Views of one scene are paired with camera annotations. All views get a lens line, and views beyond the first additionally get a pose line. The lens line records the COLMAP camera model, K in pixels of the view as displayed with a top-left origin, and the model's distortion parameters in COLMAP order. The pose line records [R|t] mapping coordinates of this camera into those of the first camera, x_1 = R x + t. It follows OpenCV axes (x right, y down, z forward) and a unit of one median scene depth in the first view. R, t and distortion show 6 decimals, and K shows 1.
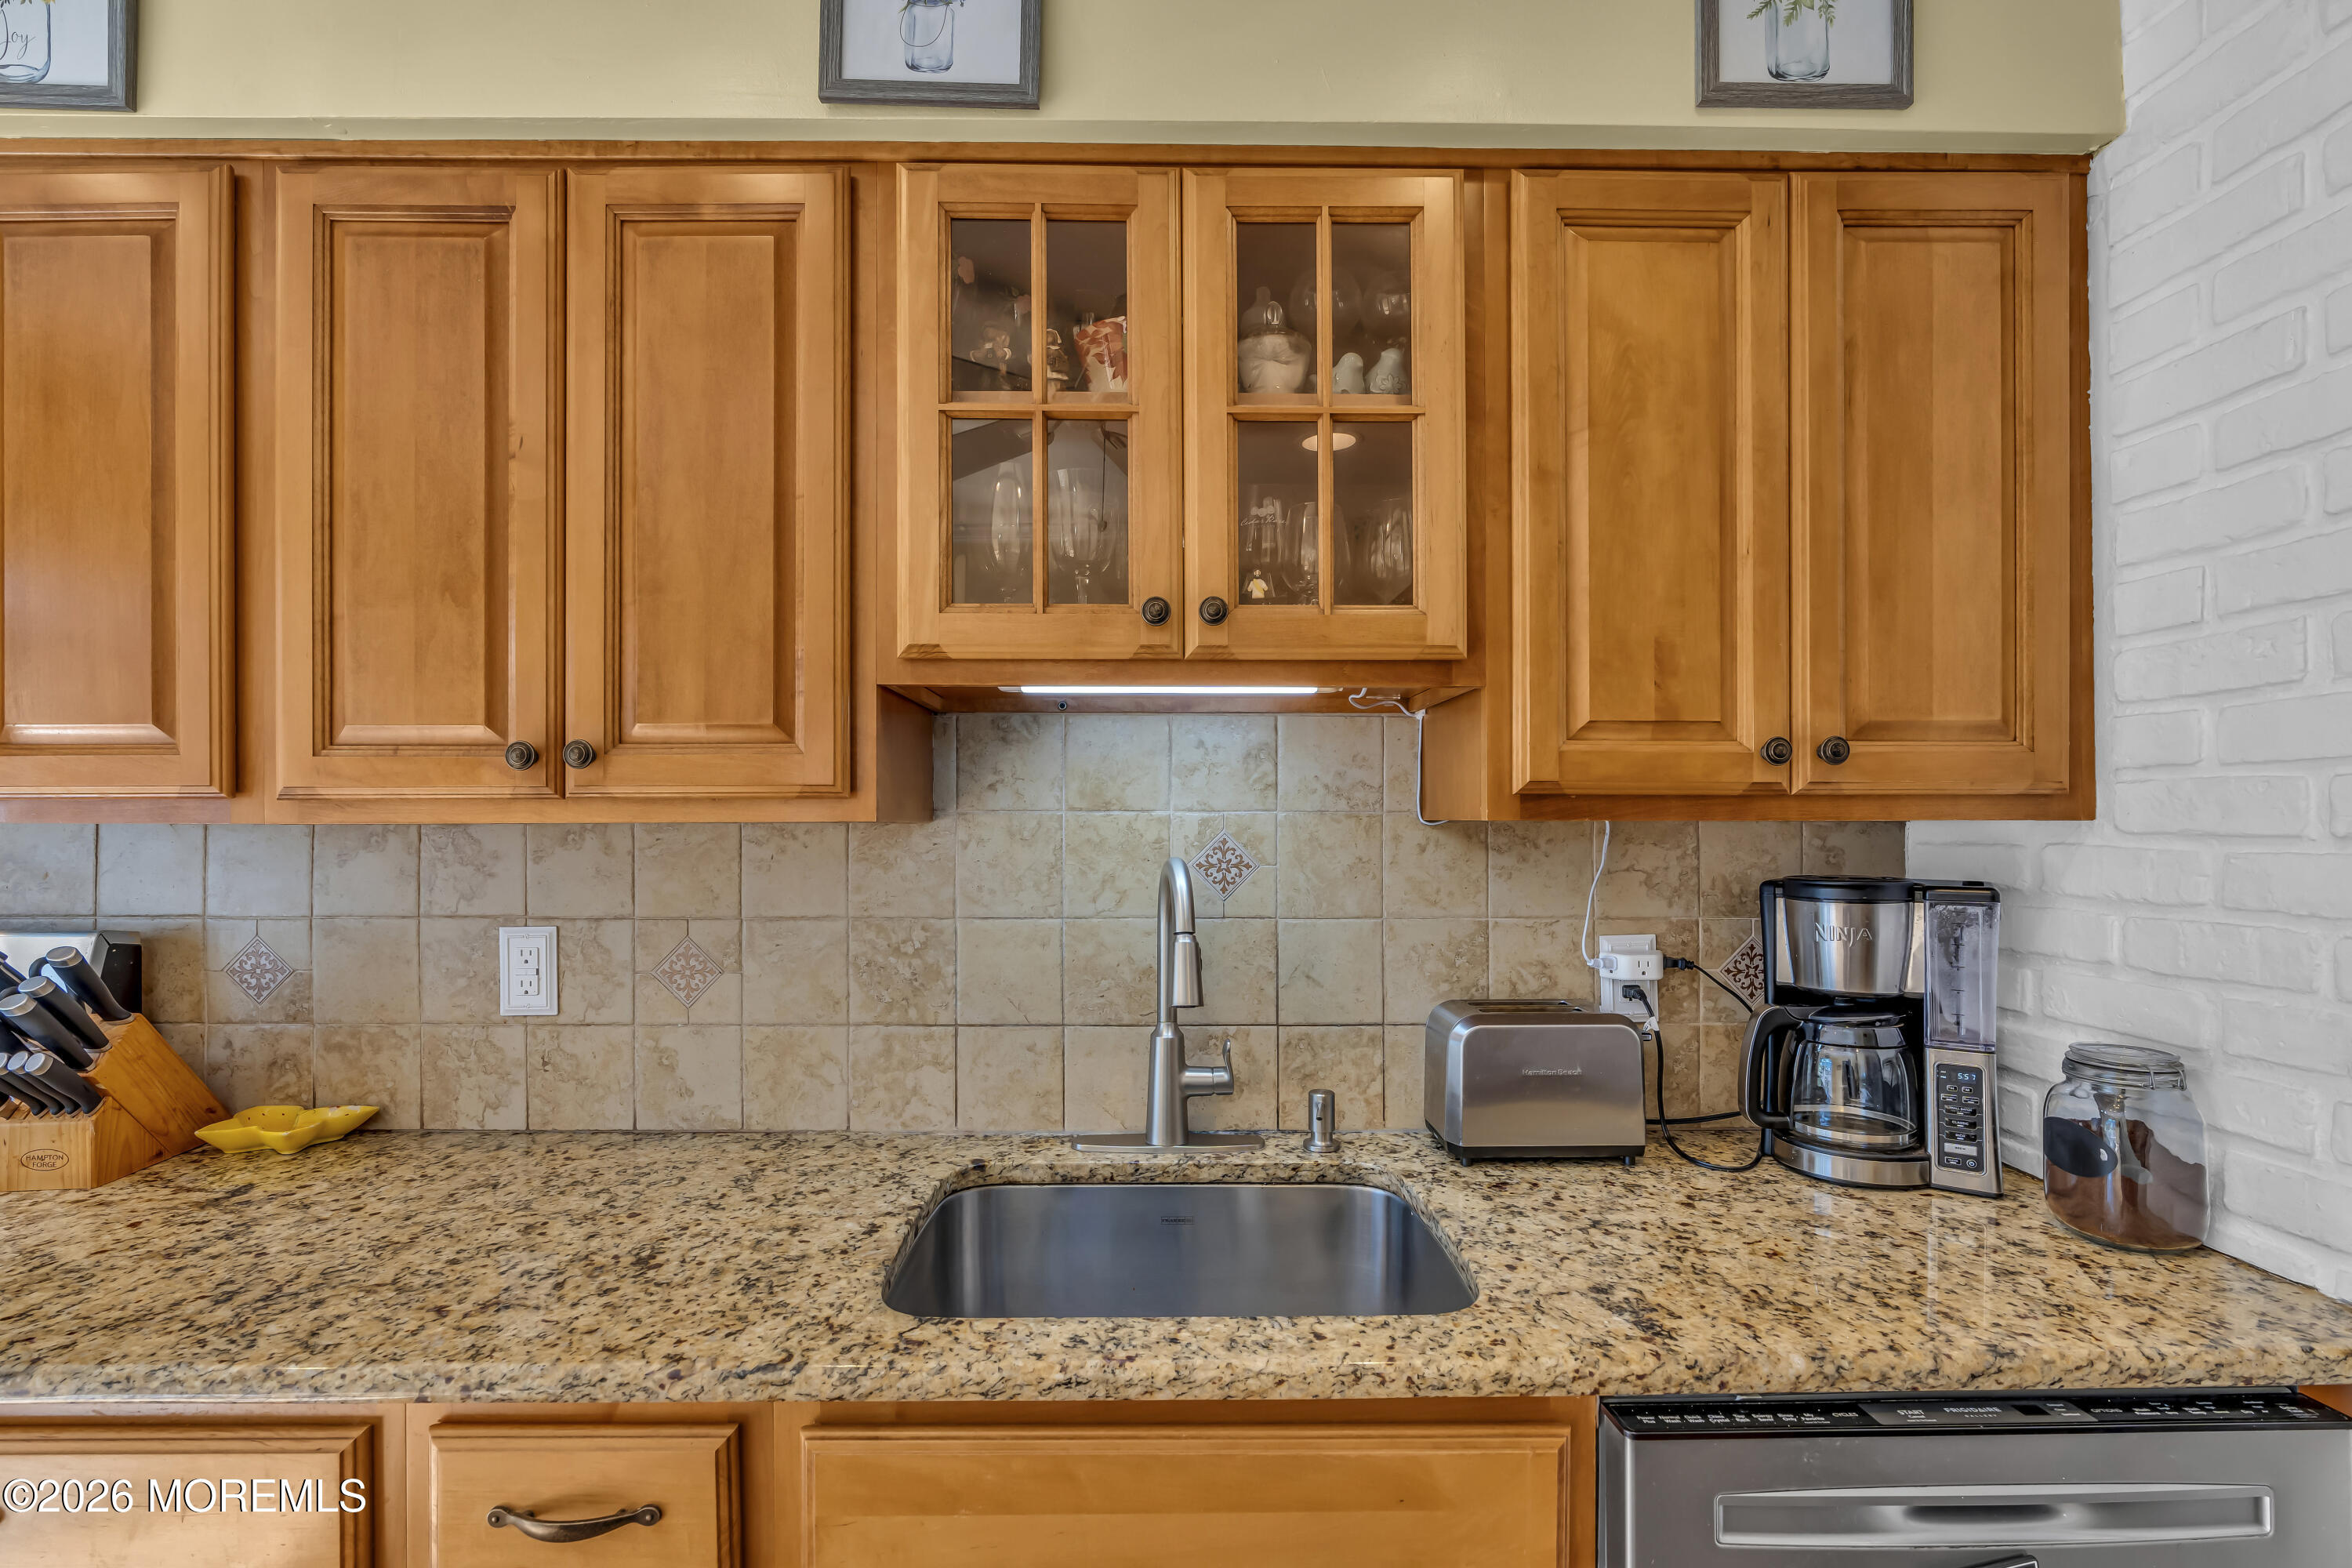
lens RADIAL K [[1079.1, 0, 1158.1], [0, 1079.1, 816.5], [0, 0, 1]] dist [-0.004494, 0.002105]
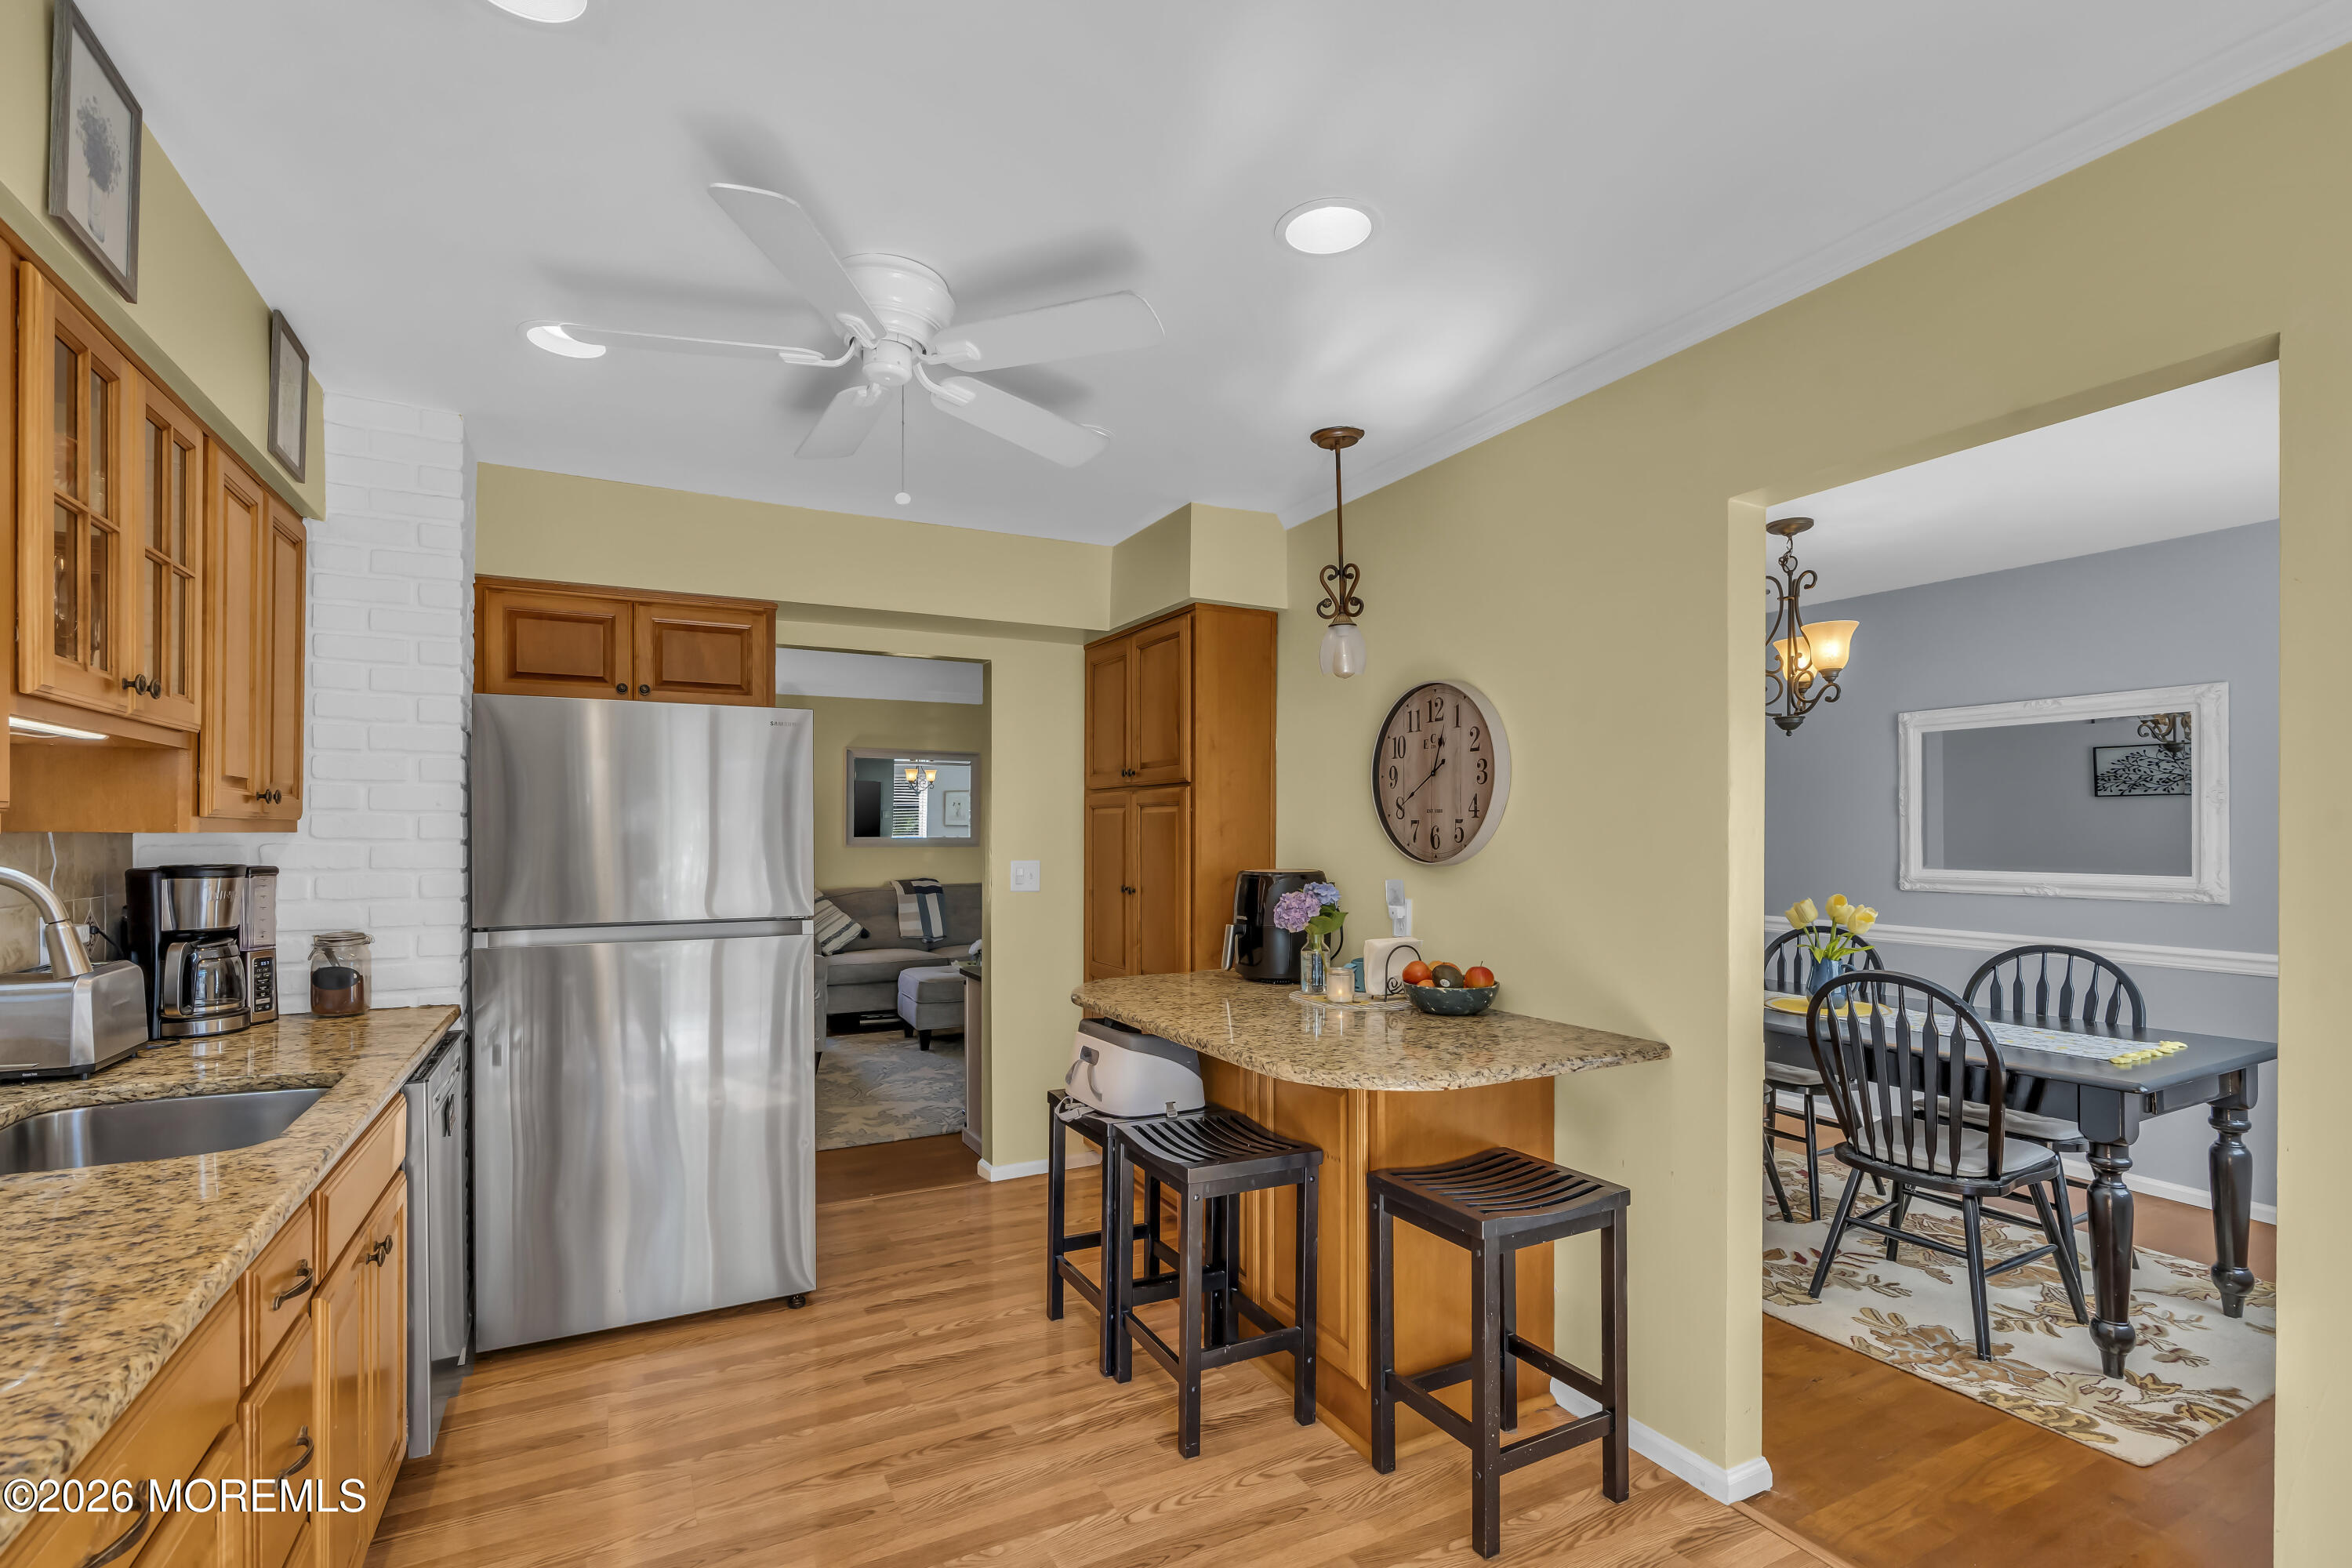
lens RADIAL K [[1079.1, 0, 1196.4], [0, 1079.1, 825.3], [0, 0, 1]] dist [-0.004494, 0.002105]
pose [[-0.462747, 0.006053, 0.886470, -1.494893], [-0.005723, 0.999935, -0.009815, 0.000562], [-0.886472, -0.009615, -0.462682, 0.342360]]
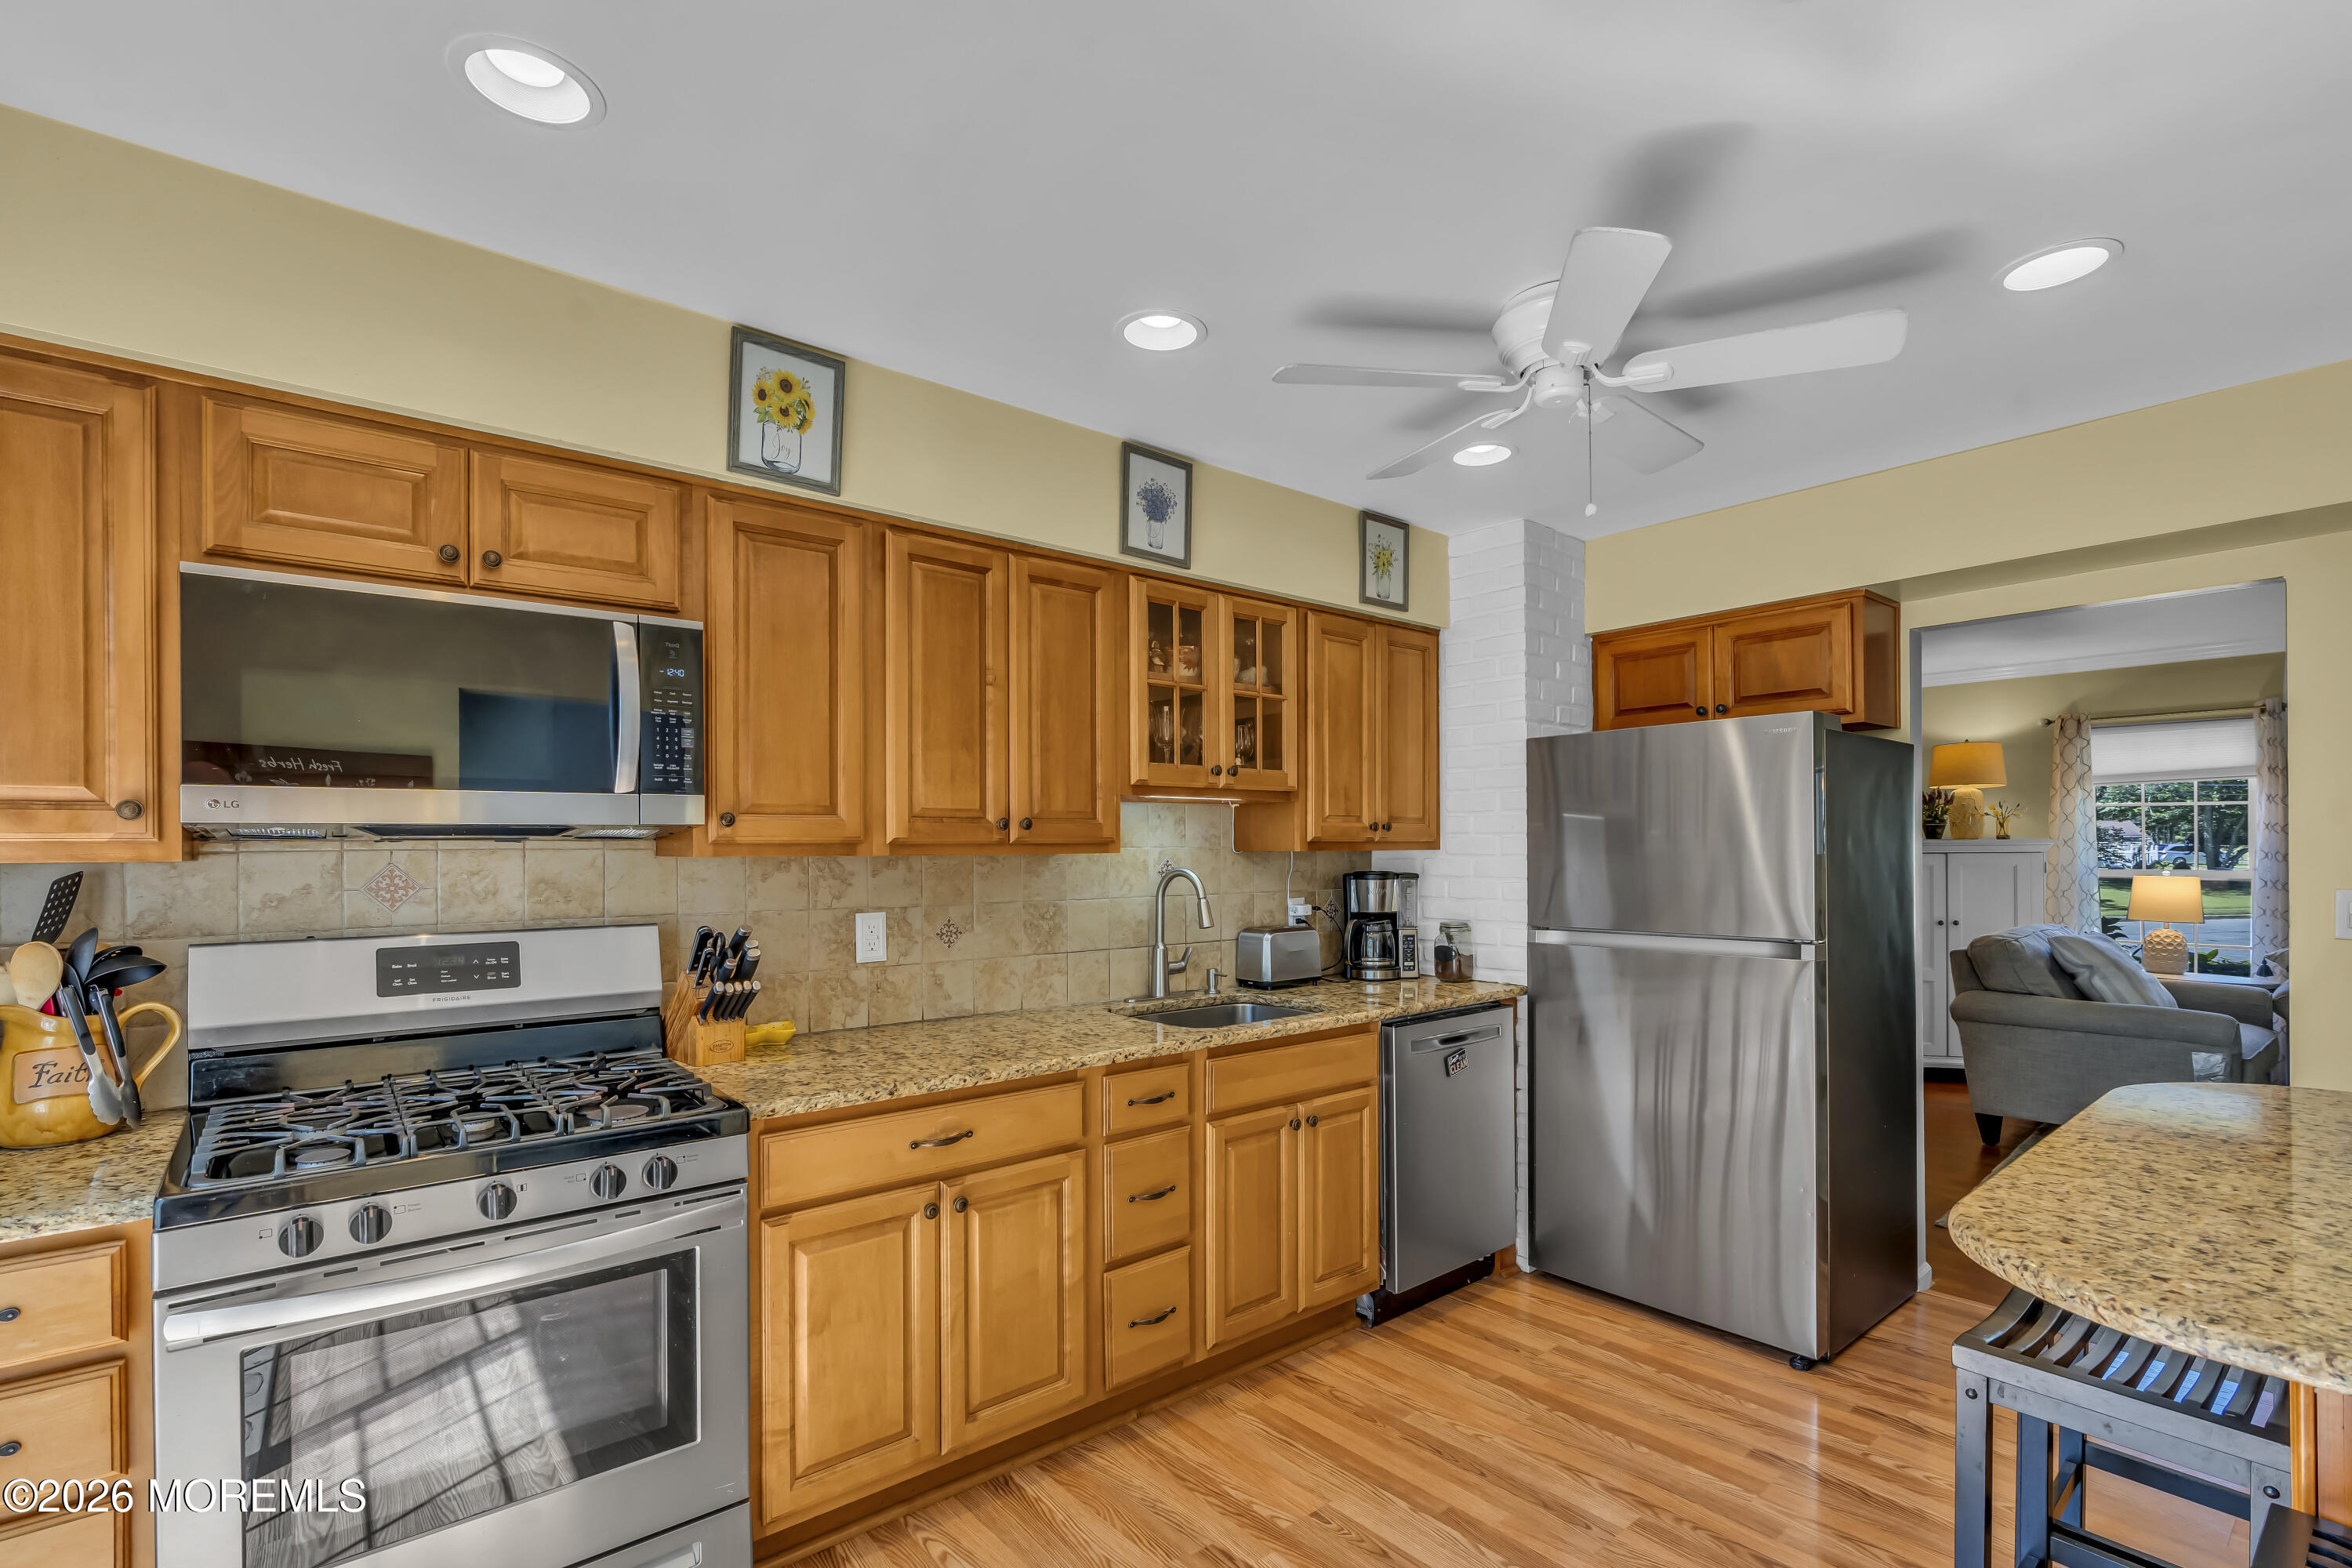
lens RADIAL K [[1079.1, 0, 1135.0], [0, 1079.1, 847.6], [0, 0, 1]] dist [-0.004494, 0.002105]
pose [[0.786611, -0.003430, 0.617439, -1.380793], [0.001882, 0.999993, 0.003158, -0.012016], [-0.617446, -0.001322, 0.786612, -0.705057]]
